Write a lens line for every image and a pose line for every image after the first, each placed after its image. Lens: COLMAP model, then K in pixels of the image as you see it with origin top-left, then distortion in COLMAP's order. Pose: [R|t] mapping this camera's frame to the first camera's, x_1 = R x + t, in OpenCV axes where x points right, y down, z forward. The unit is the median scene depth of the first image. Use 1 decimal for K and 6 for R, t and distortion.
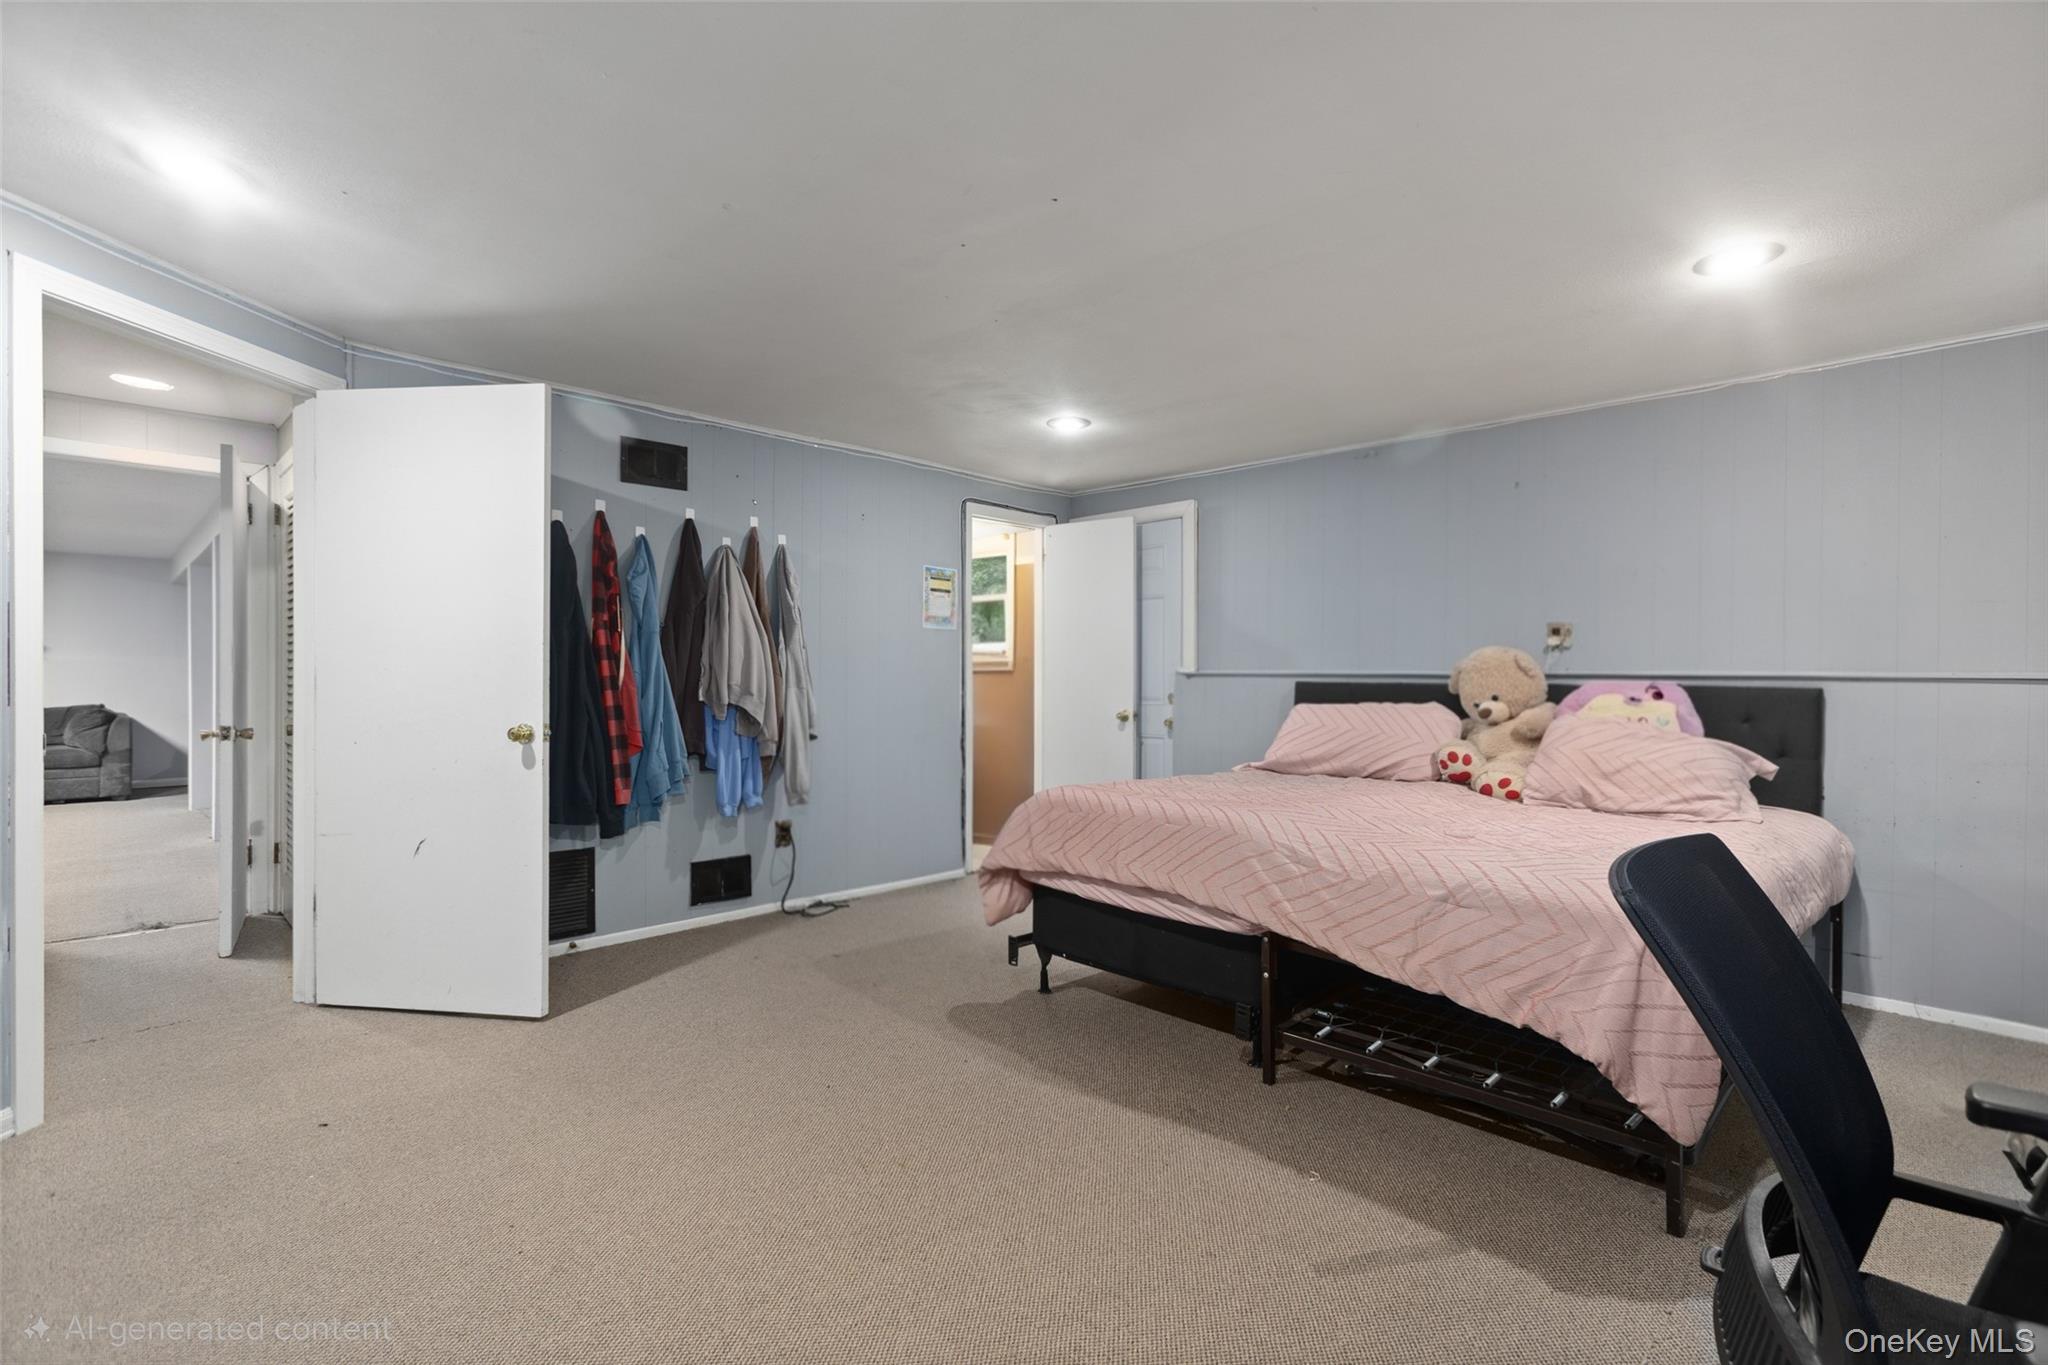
lens RADIAL K [[943.3, 0, 1025.2], [0, 943.3, 682.8], [0, 0, 1]] dist [-0.005231, 0.000365]
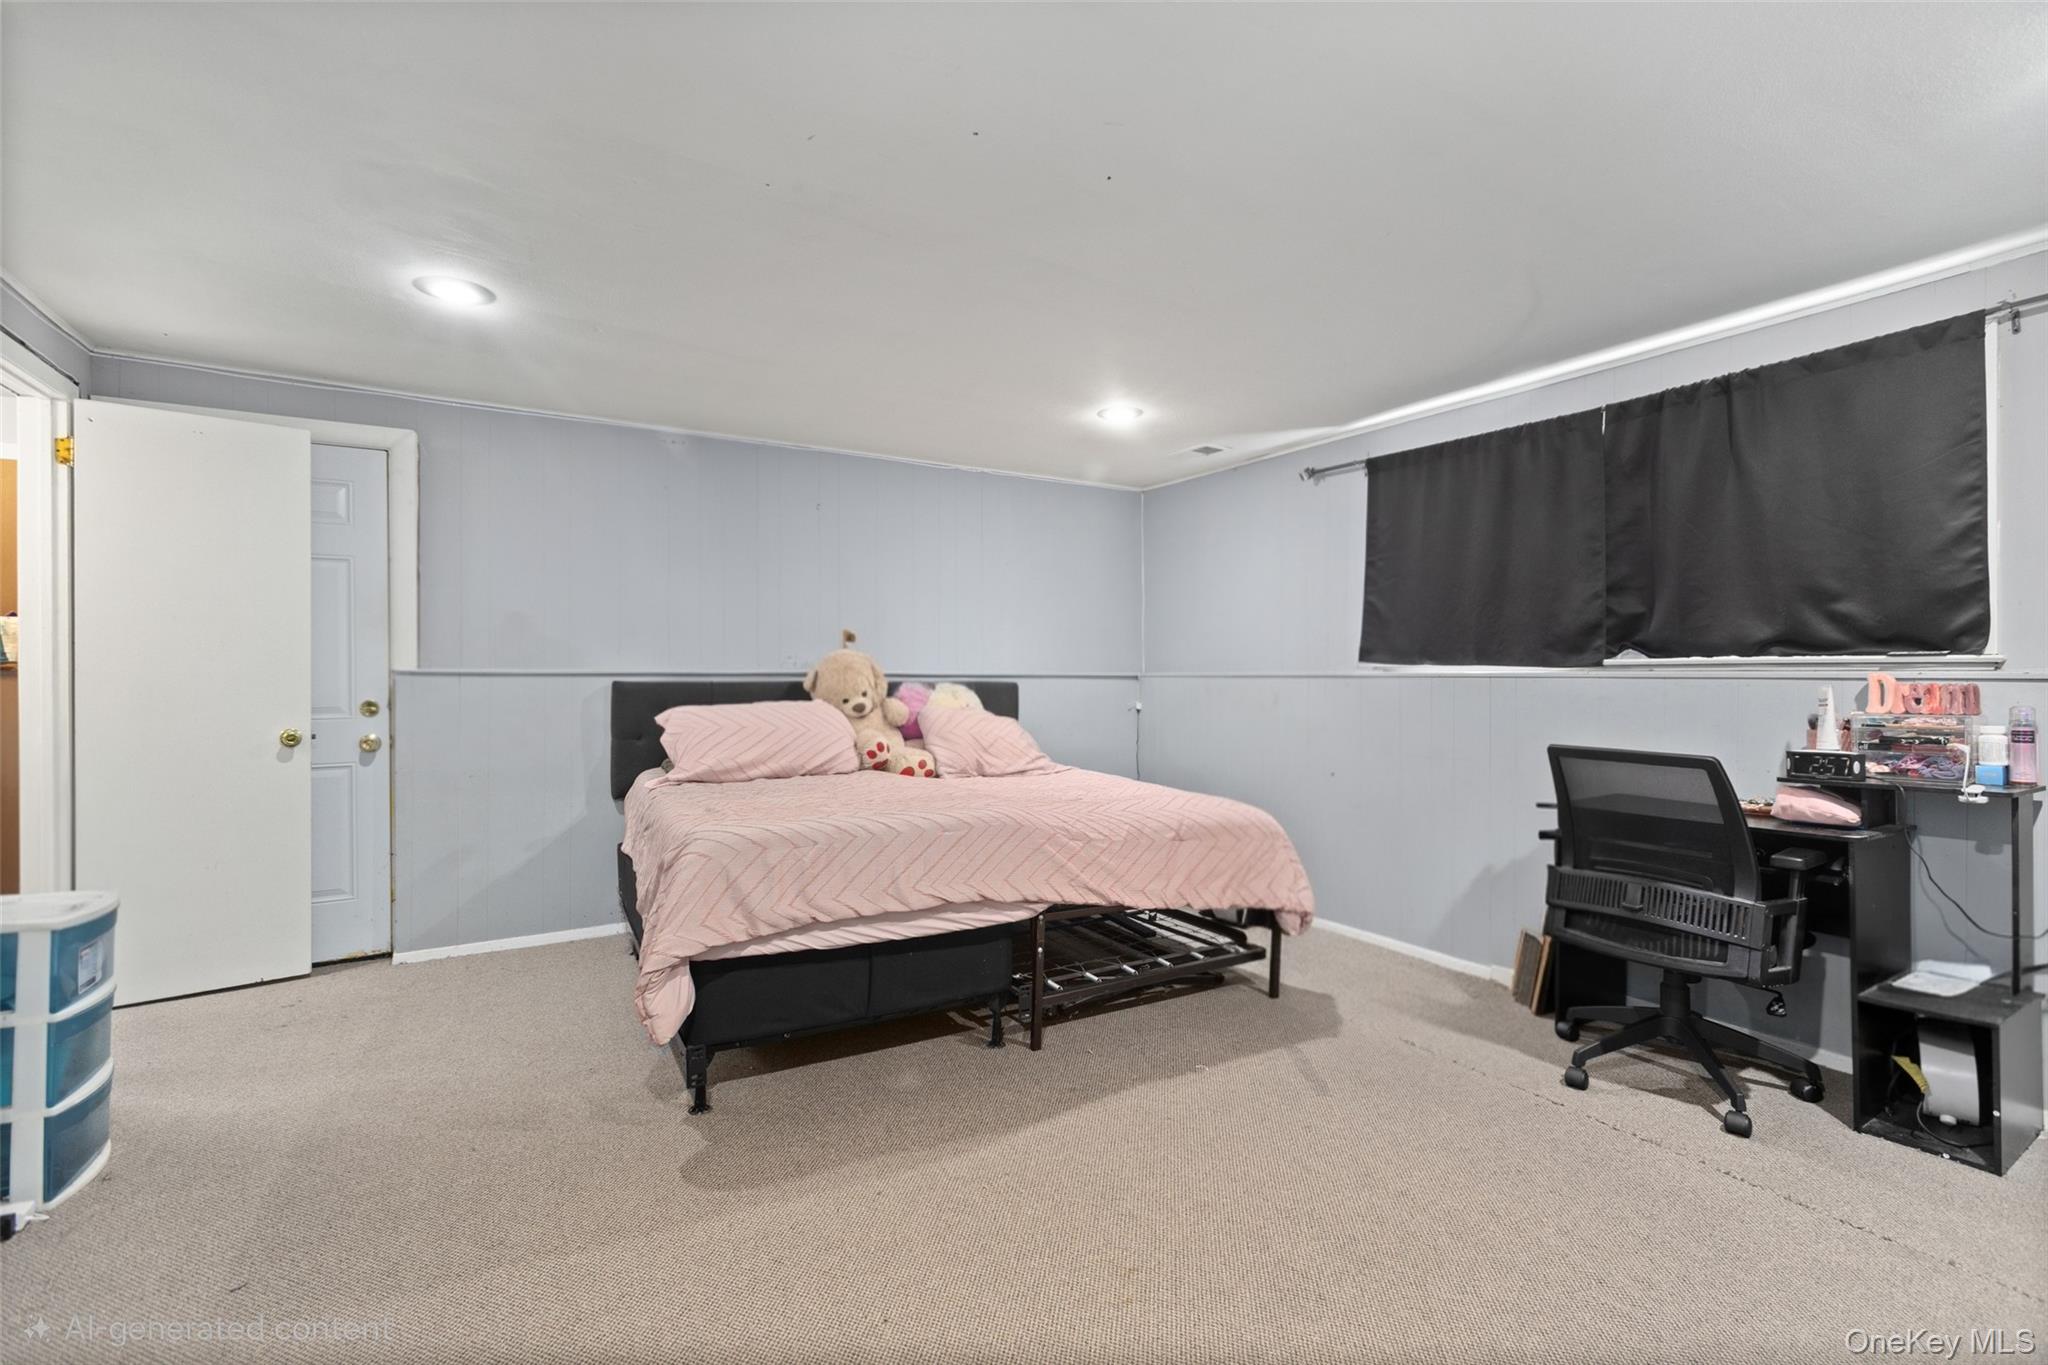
lens RADIAL K [[943.3, 0, 1024.4], [0, 943.3, 674.2], [0, 0, 1]] dist [-0.005231, 0.000365]
pose [[0.243760, -0.001782, 0.969834, -0.635657], [0.007143, 0.999974, 0.000042, -0.007571], [-0.969809, 0.006917, 0.243767, 0.588577]]
